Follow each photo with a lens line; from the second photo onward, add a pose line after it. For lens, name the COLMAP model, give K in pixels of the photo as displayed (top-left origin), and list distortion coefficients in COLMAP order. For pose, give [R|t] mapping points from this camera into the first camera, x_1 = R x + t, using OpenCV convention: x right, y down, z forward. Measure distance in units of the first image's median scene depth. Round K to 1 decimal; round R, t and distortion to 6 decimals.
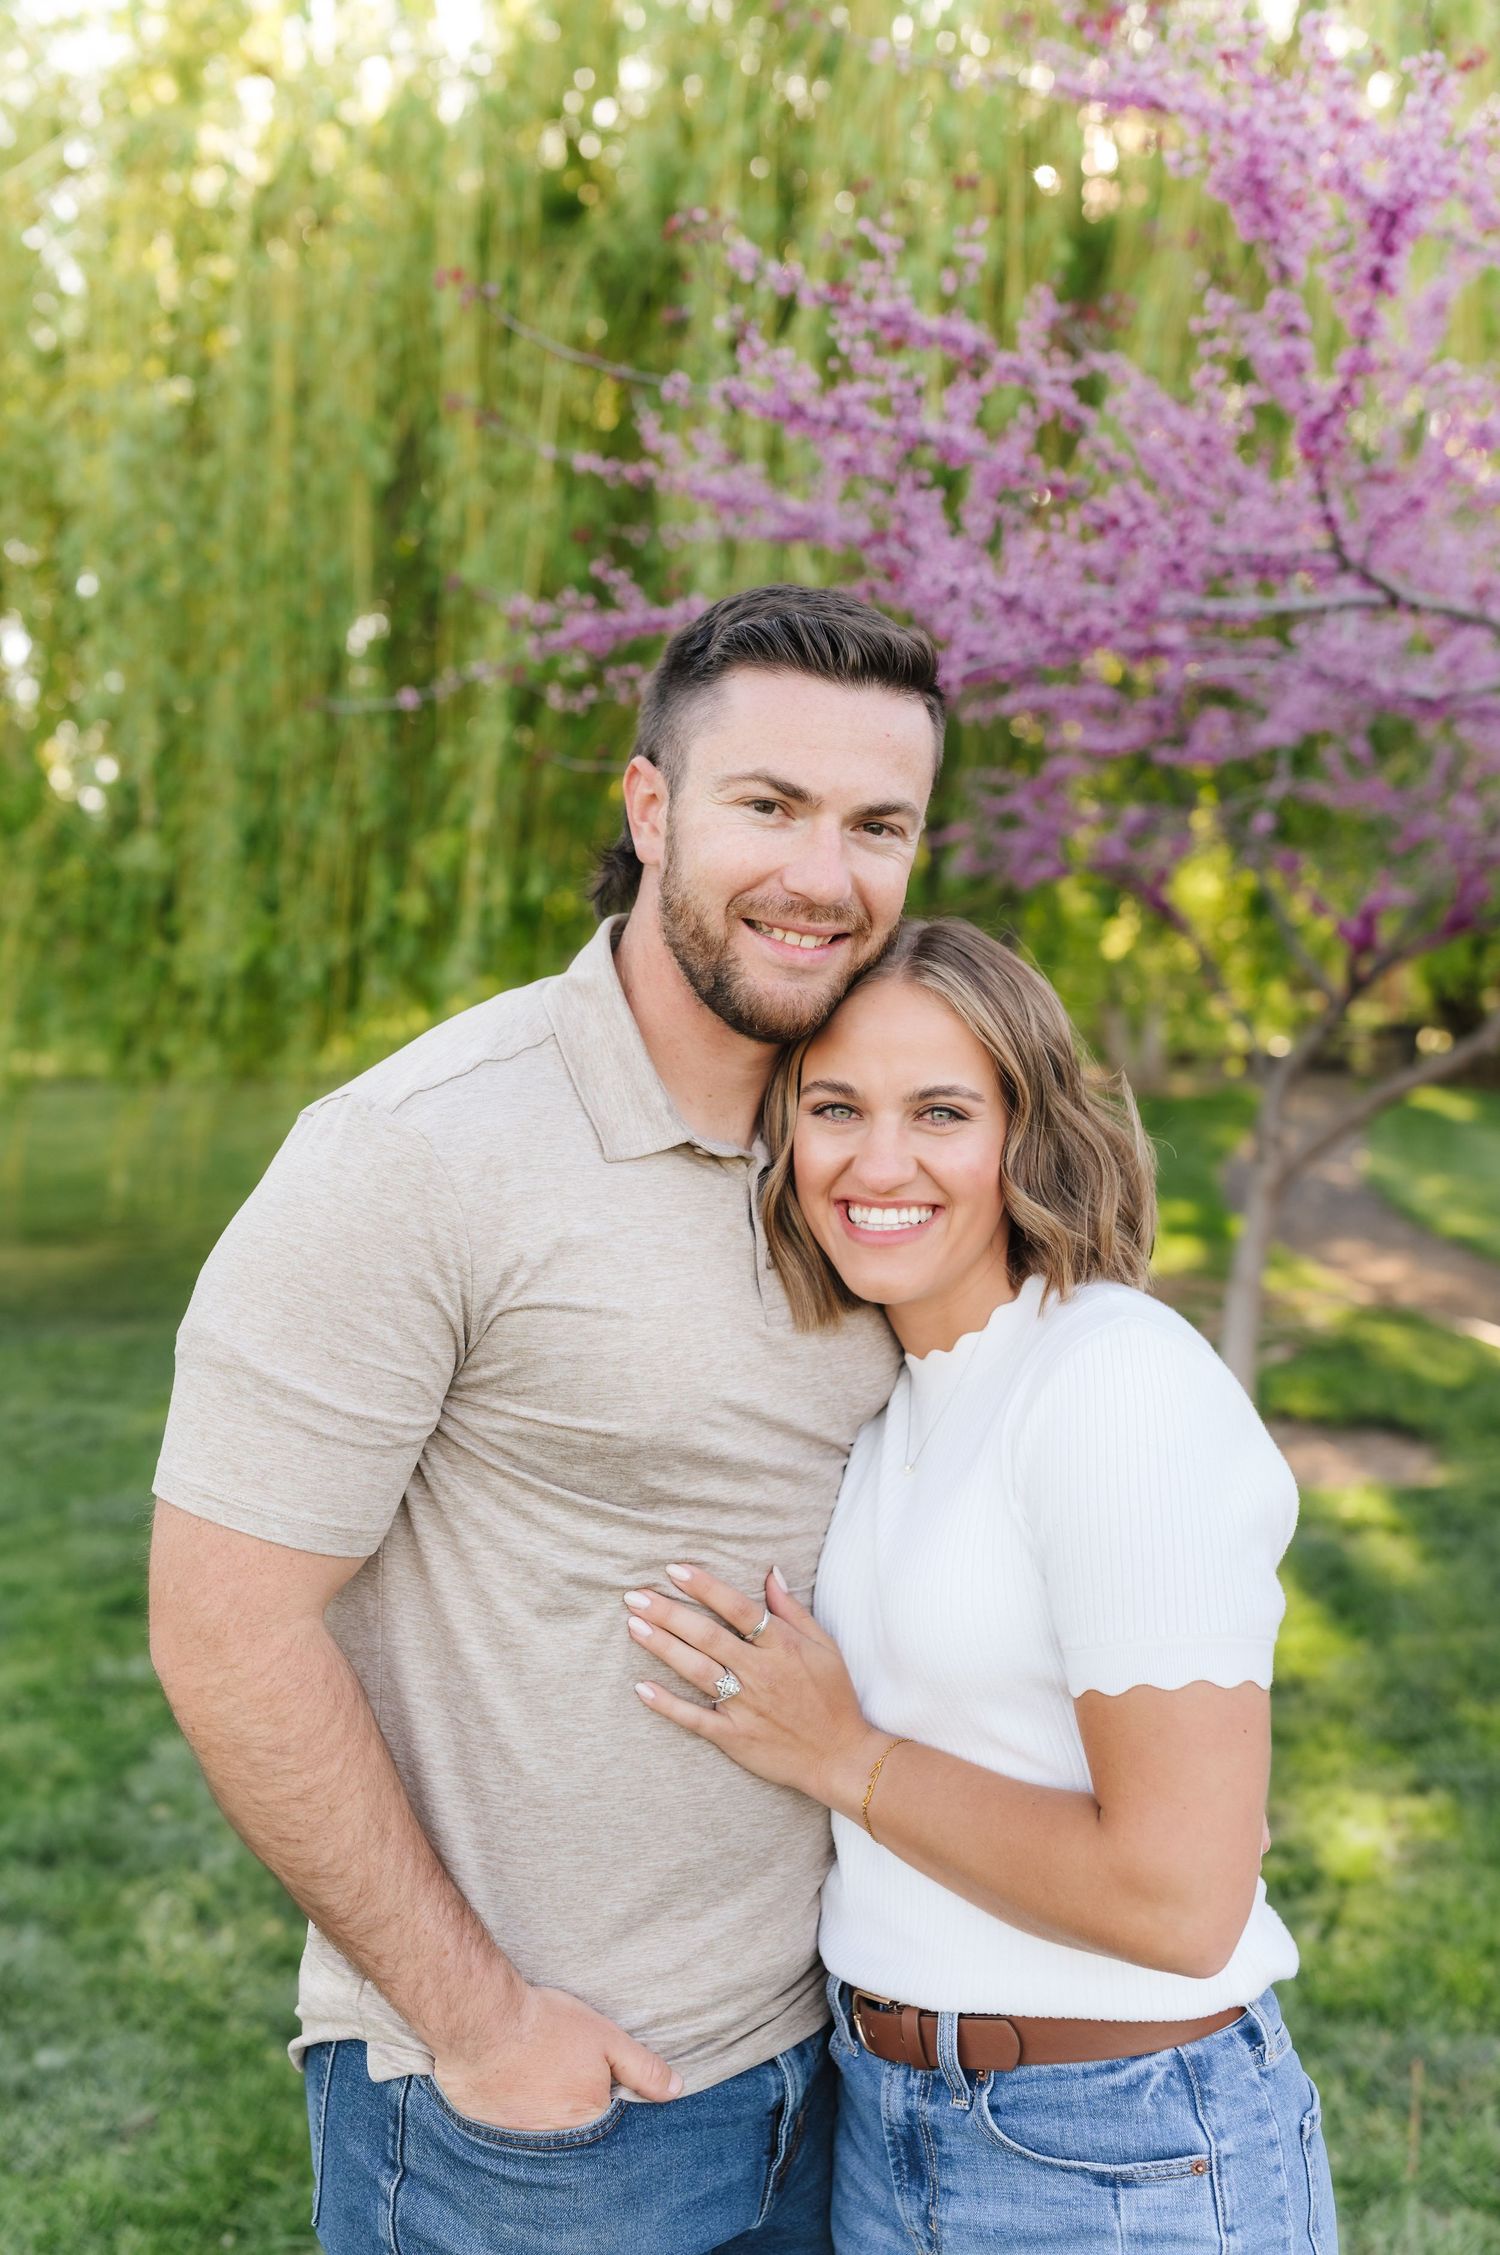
lens RADIAL K [[2332.0, 0, 720.3], [0, 2332.0, 1137.0], [0, 0, 1]] dist [0.013707, -0.006281]
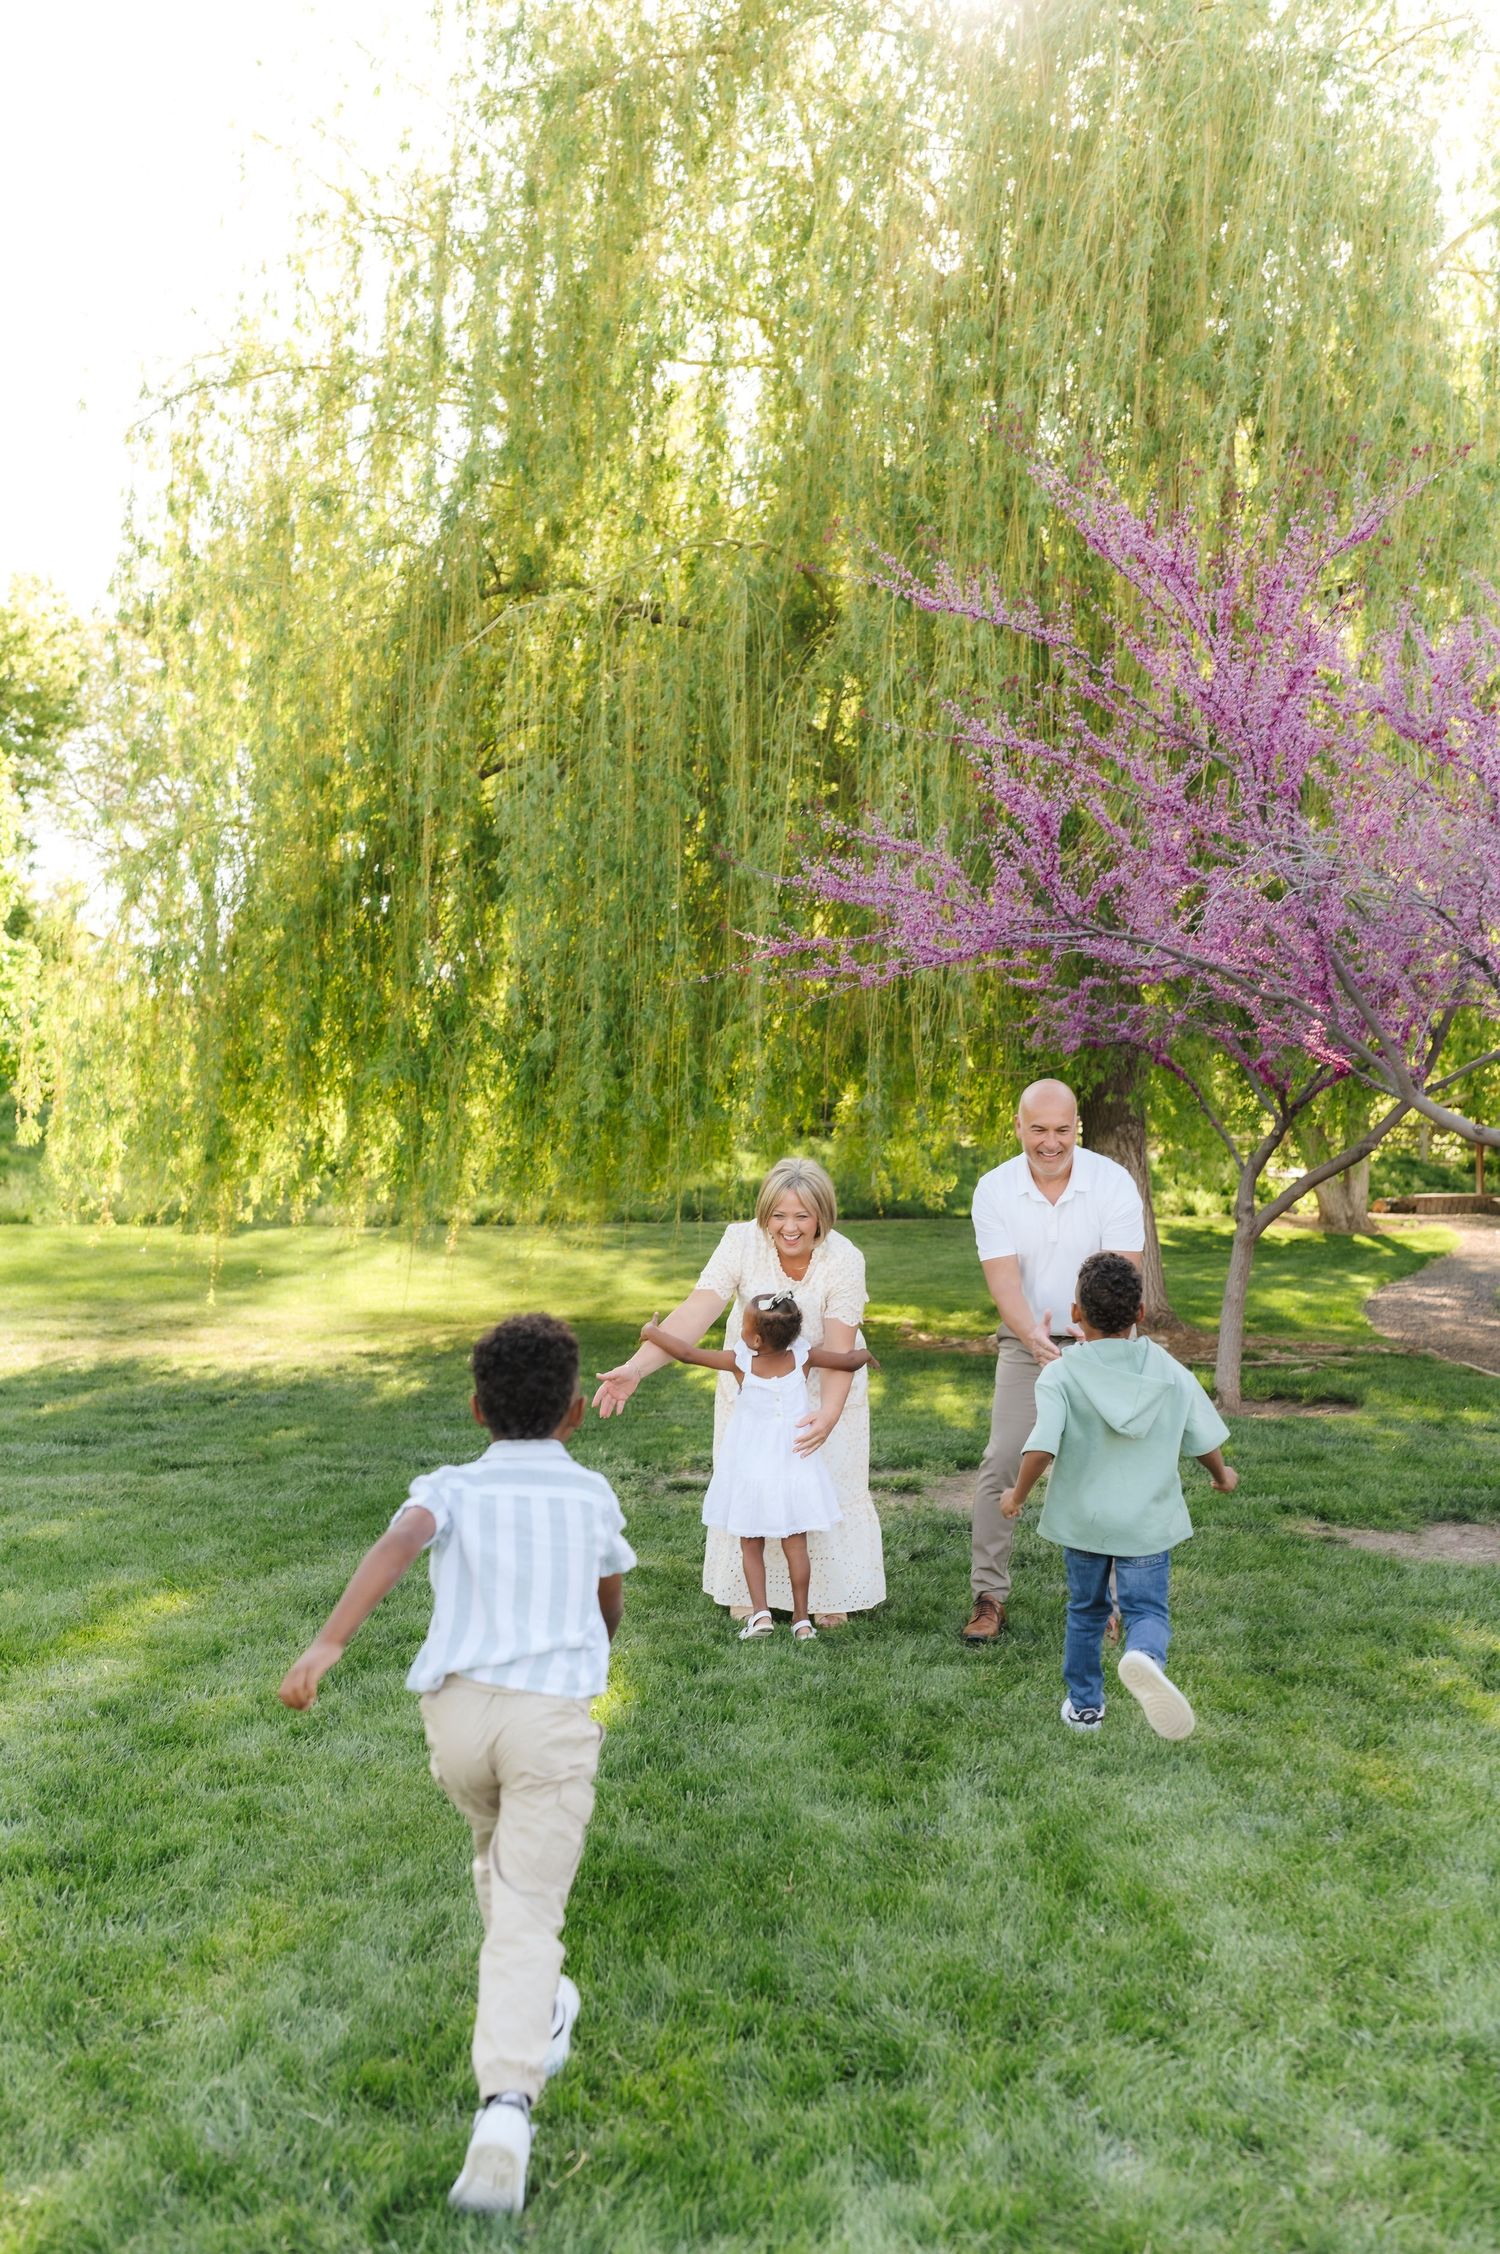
lens RADIAL K [[2246.5, 0, 750.0], [0, 2246.5, 1127.0], [0, 0, 1]] dist [0.052705, 0.004241]
pose [[0.993368, -0.011335, -0.114416, 0.086791], [0.002397, 0.996954, -0.077954, 0.071850], [0.114951, 0.077162, 0.990370, -0.626996]]
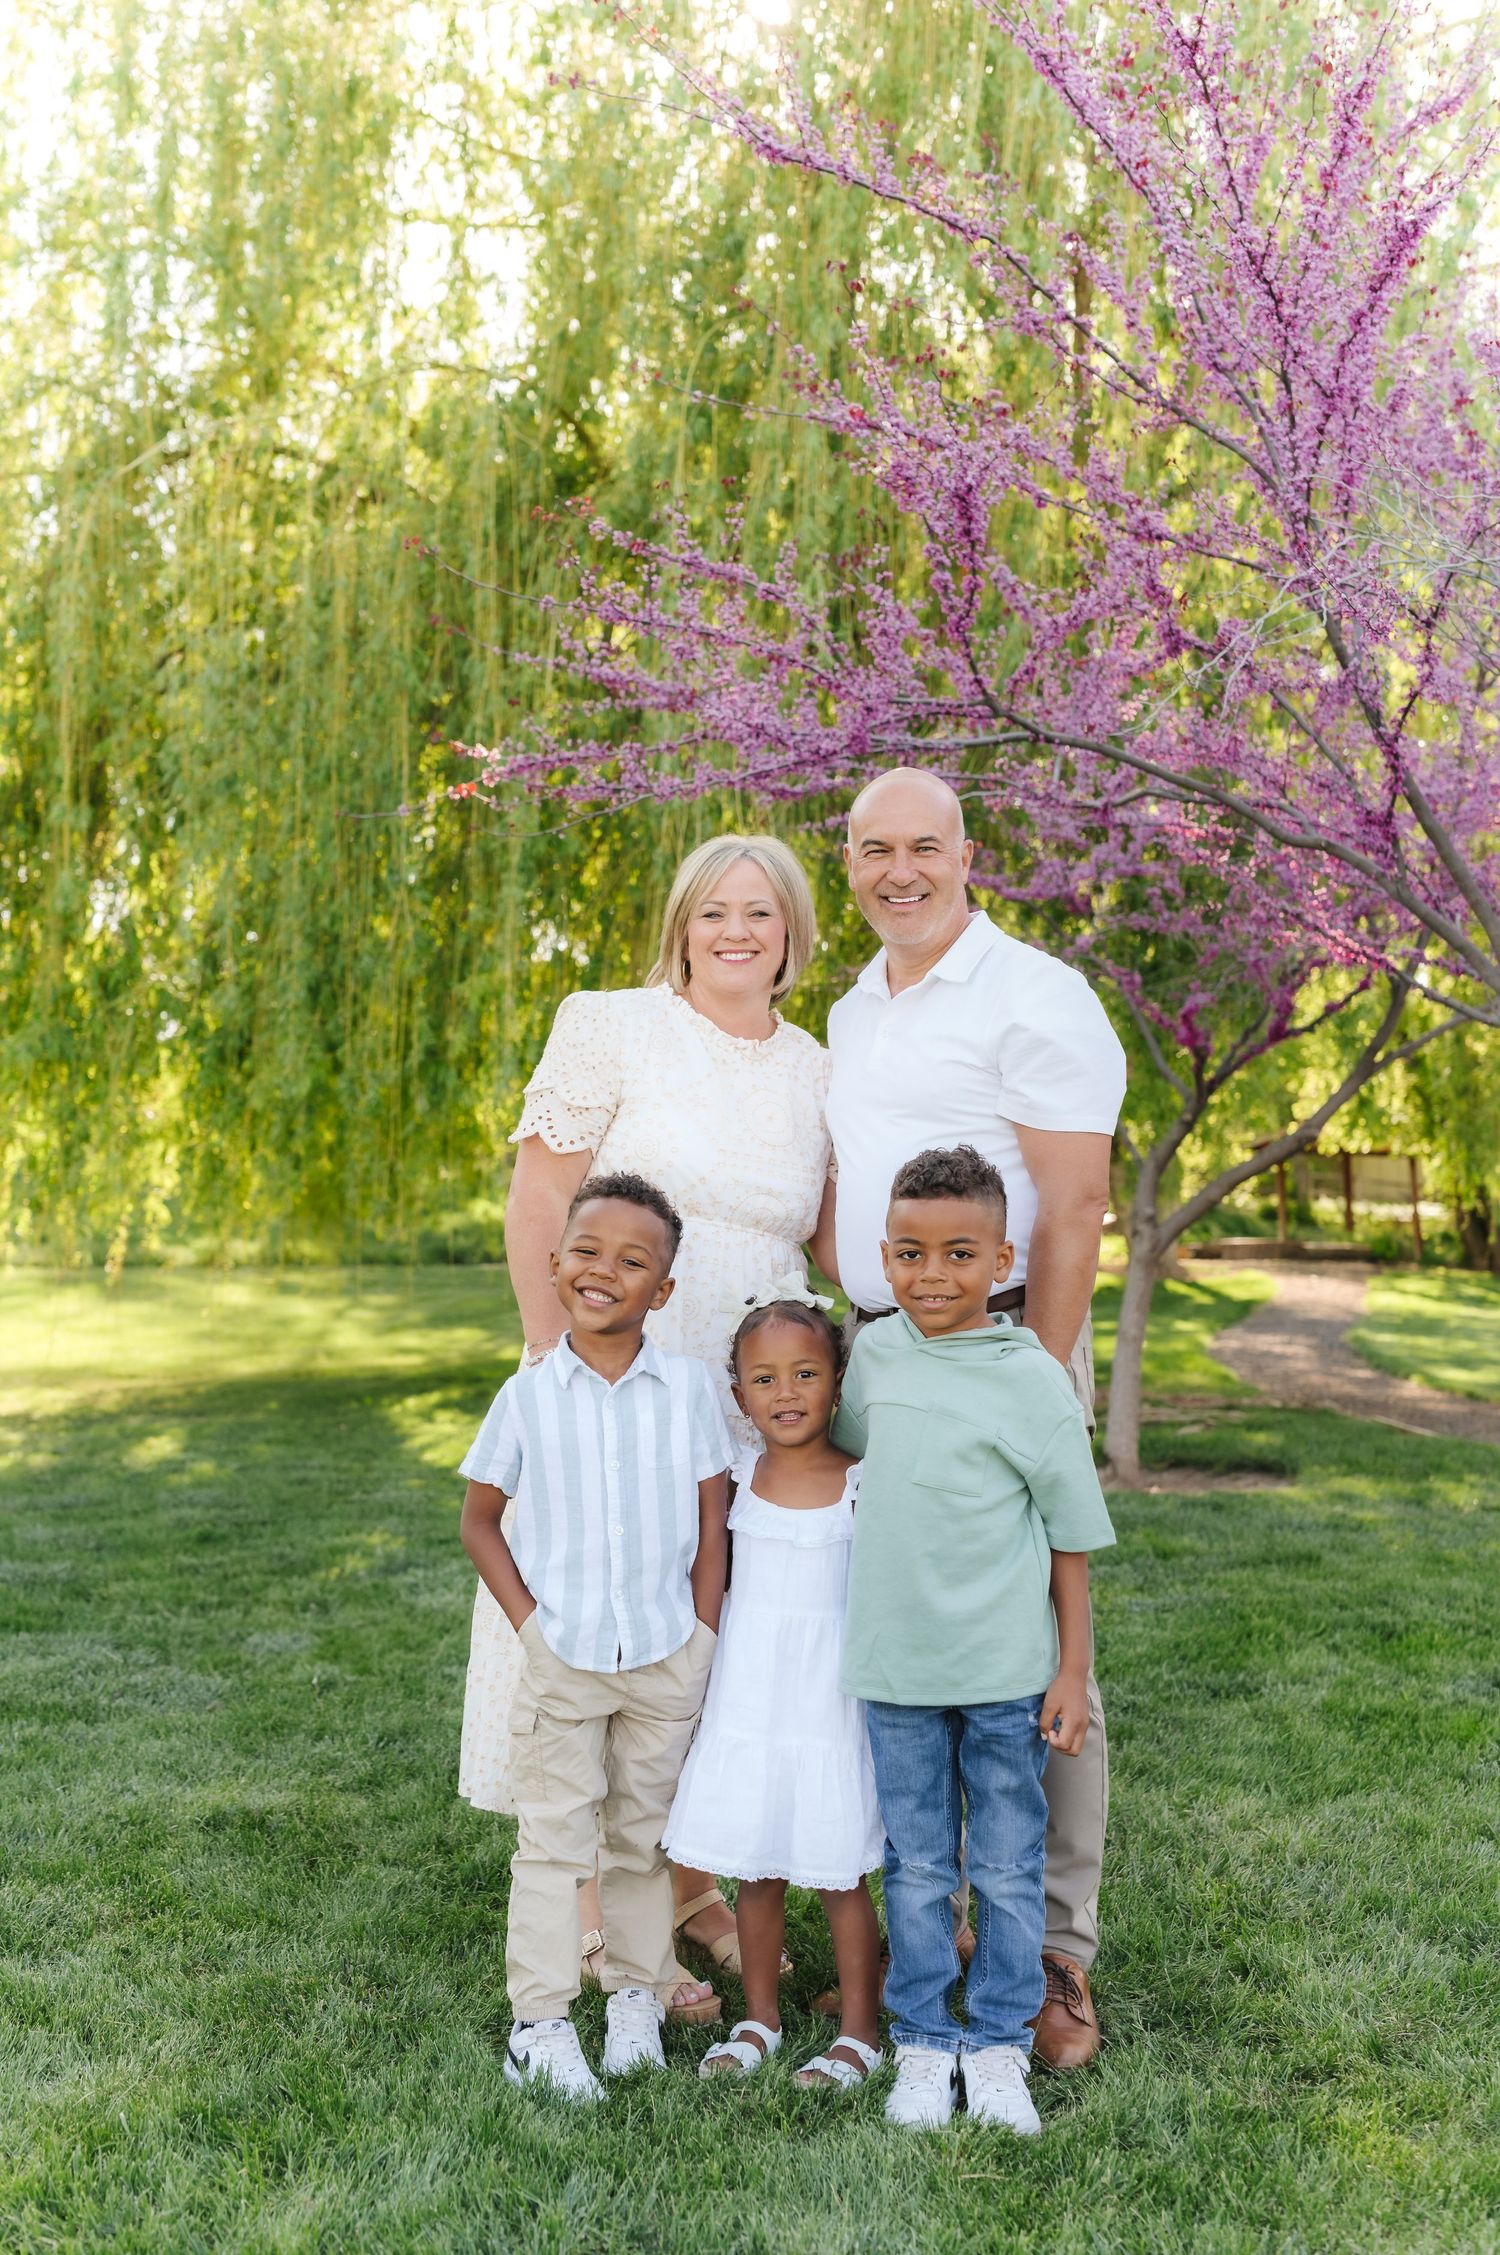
lens RADIAL K [[2299.6, 0, 725.3], [0, 2299.6, 1166.5], [0, 0, 1]] dist [-0.008673, -0.009691]
pose [[0.999583, -0.009151, -0.027377, 0.055885], [0.006838, 0.996492, -0.083410, 0.080482], [0.028044, 0.083188, 0.996139, -0.221278]]
